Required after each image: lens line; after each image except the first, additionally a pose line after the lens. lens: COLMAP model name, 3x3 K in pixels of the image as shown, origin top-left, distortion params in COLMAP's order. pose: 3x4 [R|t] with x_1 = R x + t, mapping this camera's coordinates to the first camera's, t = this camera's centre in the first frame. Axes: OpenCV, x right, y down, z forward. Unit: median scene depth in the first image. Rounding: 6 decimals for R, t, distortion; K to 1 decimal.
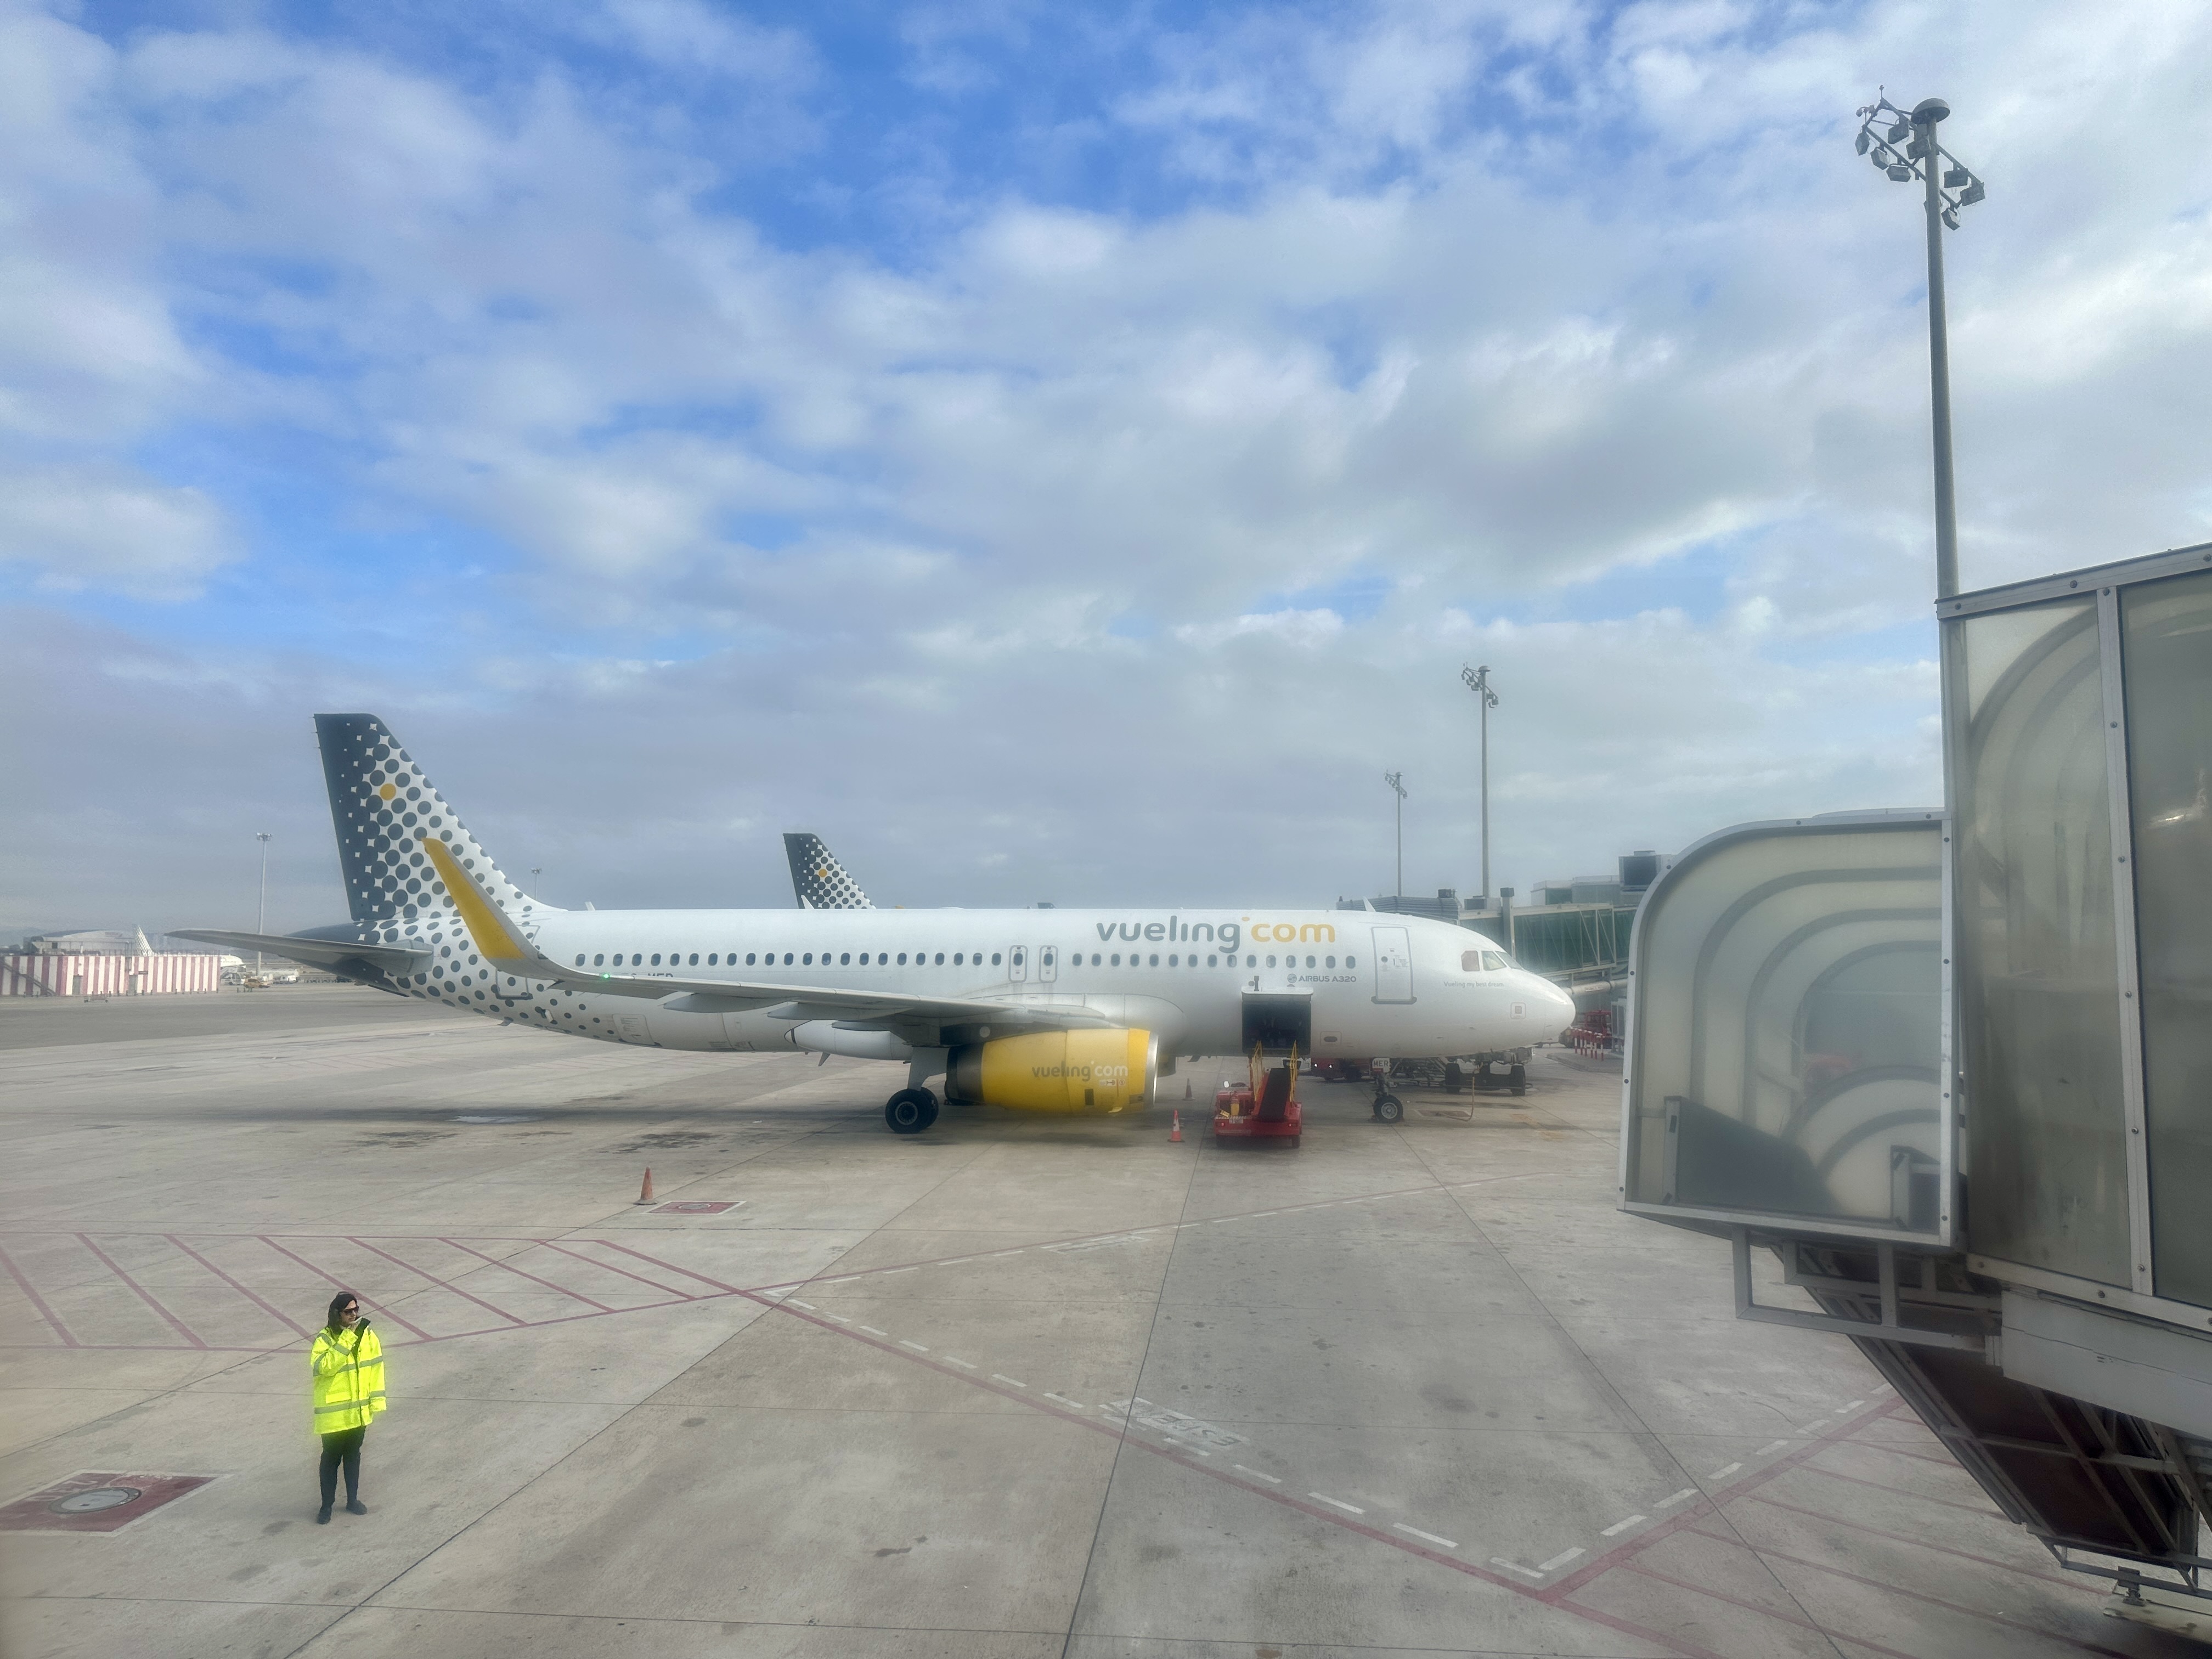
lens RADIAL K [[1565.5, 0, 1106.0], [0, 1565.5, 829.5], [0, 0, 1]] dist [0.103615, -0.000089]
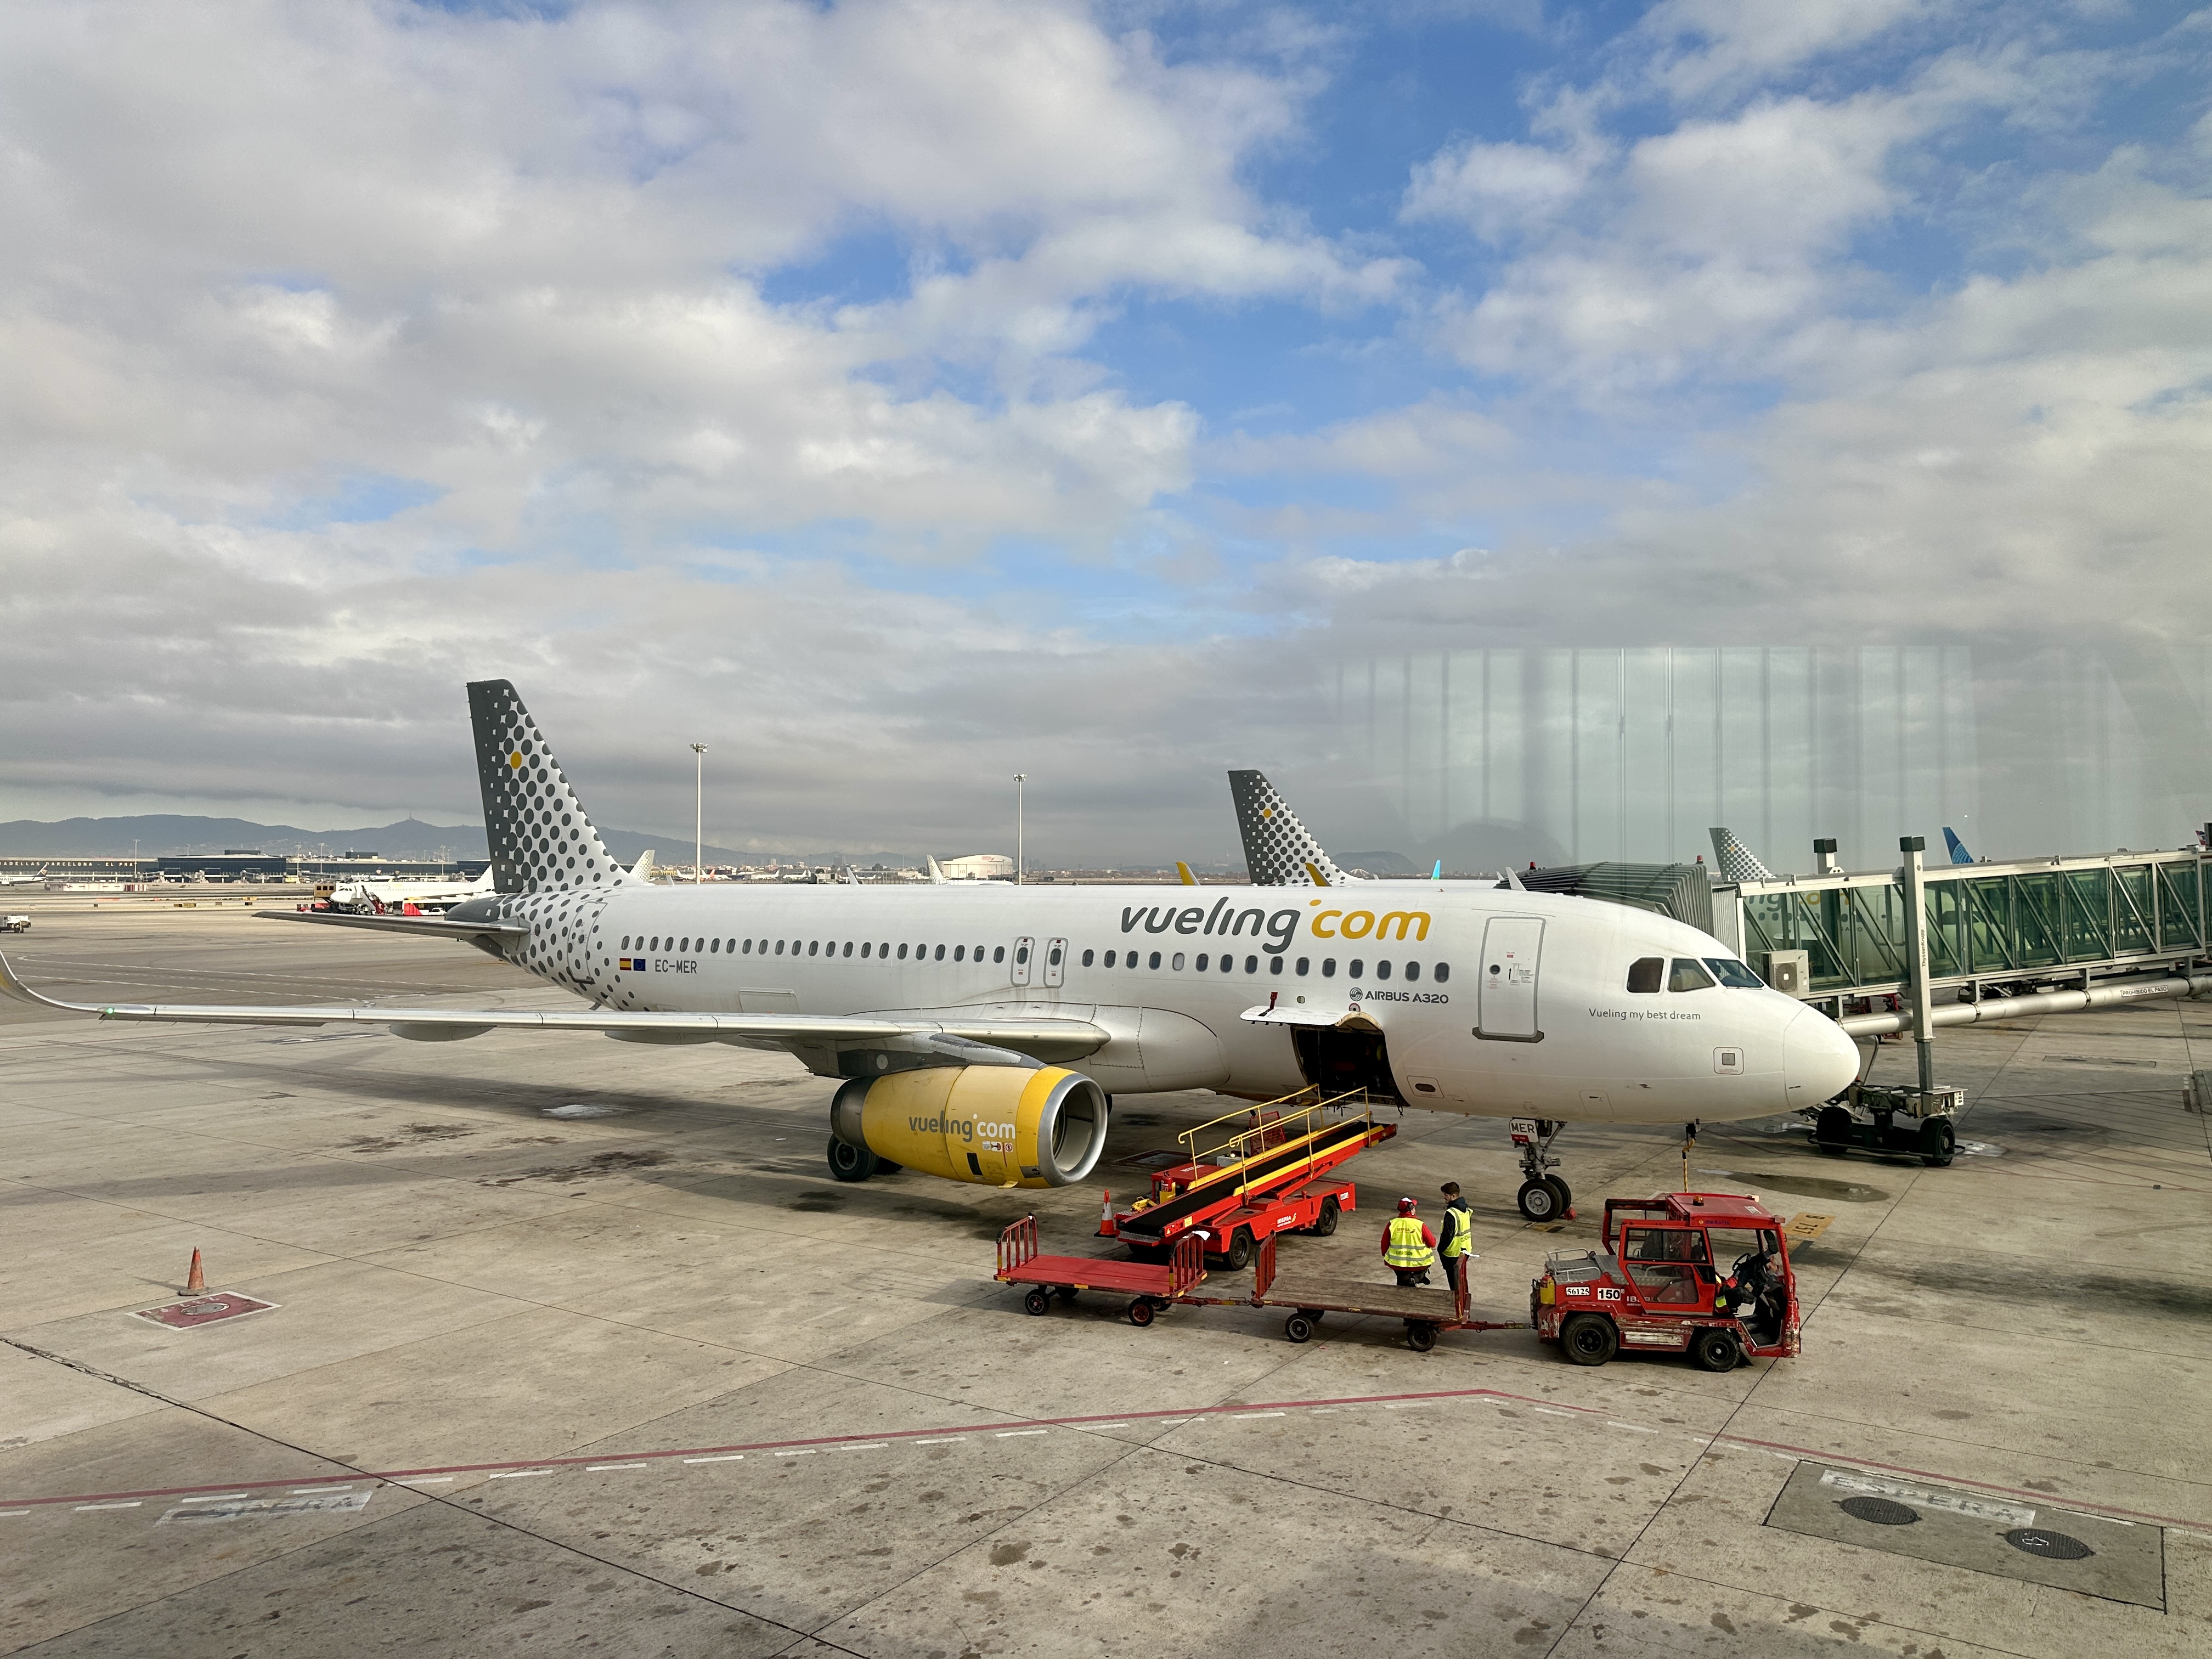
lens RADIAL K [[1544.3, 0, 1106.0], [0, 1544.3, 829.5], [0, 0, 1]] dist [0.068157, -0.002767]
pose [[0.881518, -0.017747, -0.471816, 0.329230], [0.041750, 0.998309, 0.040454, -0.005627], [0.470300, -0.055359, 0.880769, 0.369525]]
